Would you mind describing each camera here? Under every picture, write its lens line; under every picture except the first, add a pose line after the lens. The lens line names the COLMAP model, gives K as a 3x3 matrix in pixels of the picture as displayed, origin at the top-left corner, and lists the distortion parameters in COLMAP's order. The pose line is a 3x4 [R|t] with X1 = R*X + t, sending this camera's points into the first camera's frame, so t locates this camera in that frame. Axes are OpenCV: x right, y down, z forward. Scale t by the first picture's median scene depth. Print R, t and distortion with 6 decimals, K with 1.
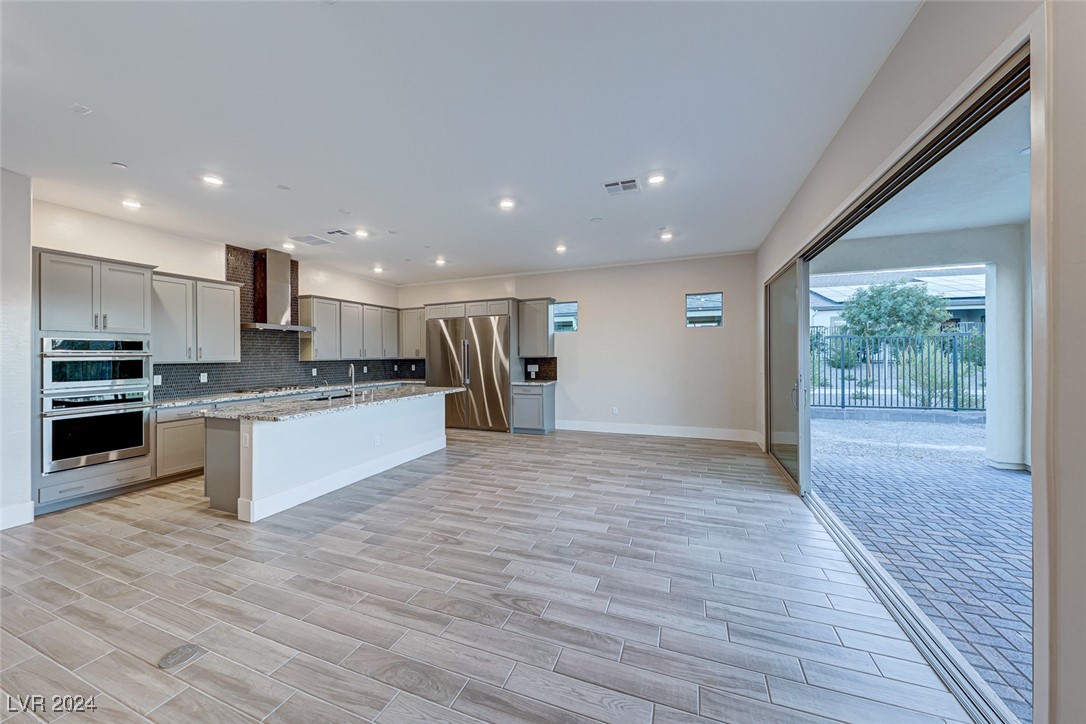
lens RADIAL K [[374.3, 0, 542.4], [0, 374.3, 356.8], [0, 0, 1]] dist [0.006601, -0.003662]
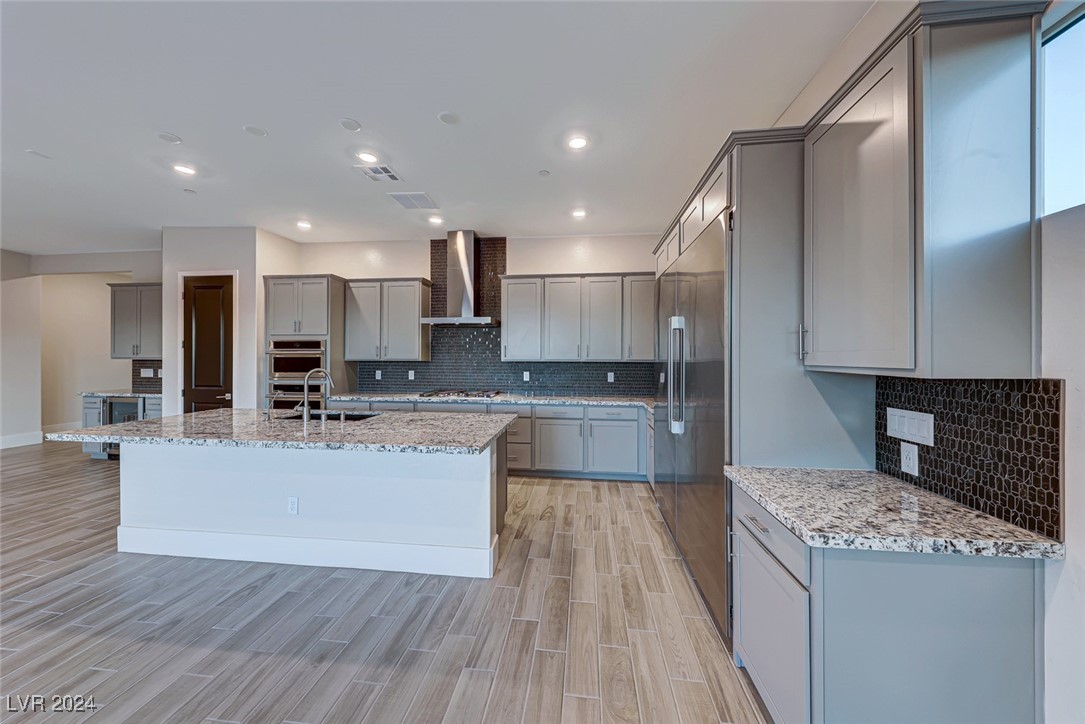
lens RADIAL K [[373.9, 0, 542.1], [0, 373.9, 358.5], [0, 0, 1]] dist [0.006601, -0.003662]
pose [[0.251082, 0.017516, -0.967807, 0.200598], [-0.011256, 0.999821, 0.015175, -0.011089], [0.967900, 0.007083, 0.251234, 1.239983]]
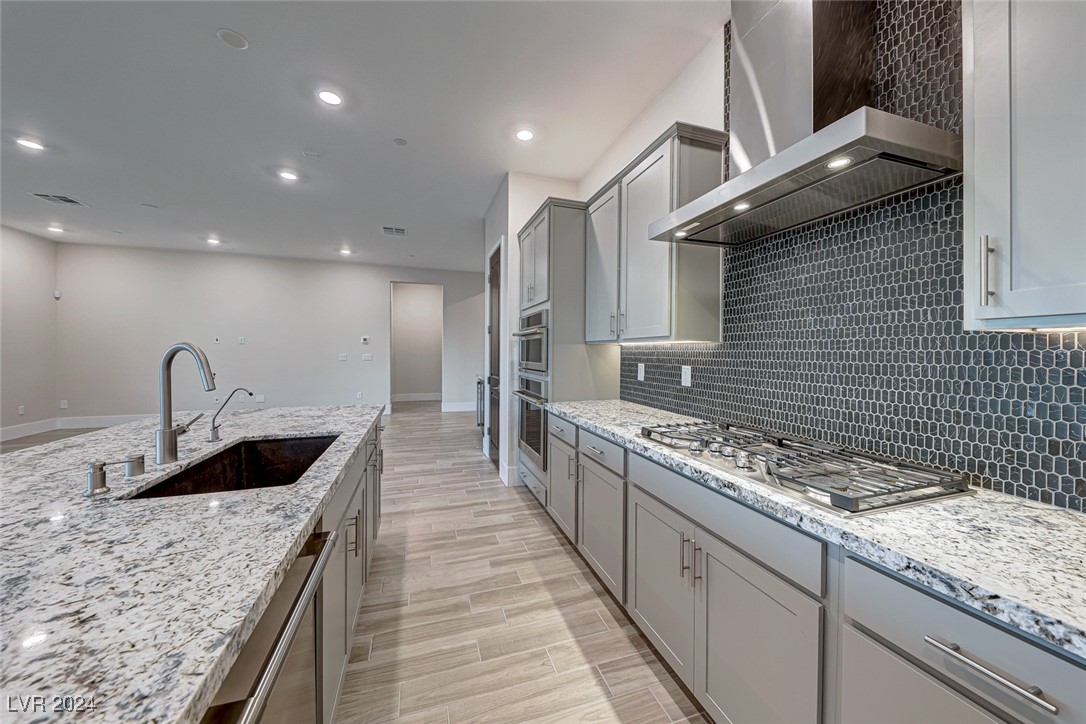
lens RADIAL K [[374.3, 0, 539.8], [0, 374.3, 356.0], [0, 0, 1]] dist [0.006601, -0.003662]
pose [[-0.780377, 0.015512, -0.625117, -0.556174], [0.001275, 0.999730, 0.023215, 0.023477], [0.625308, 0.017320, -0.780186, 1.409325]]
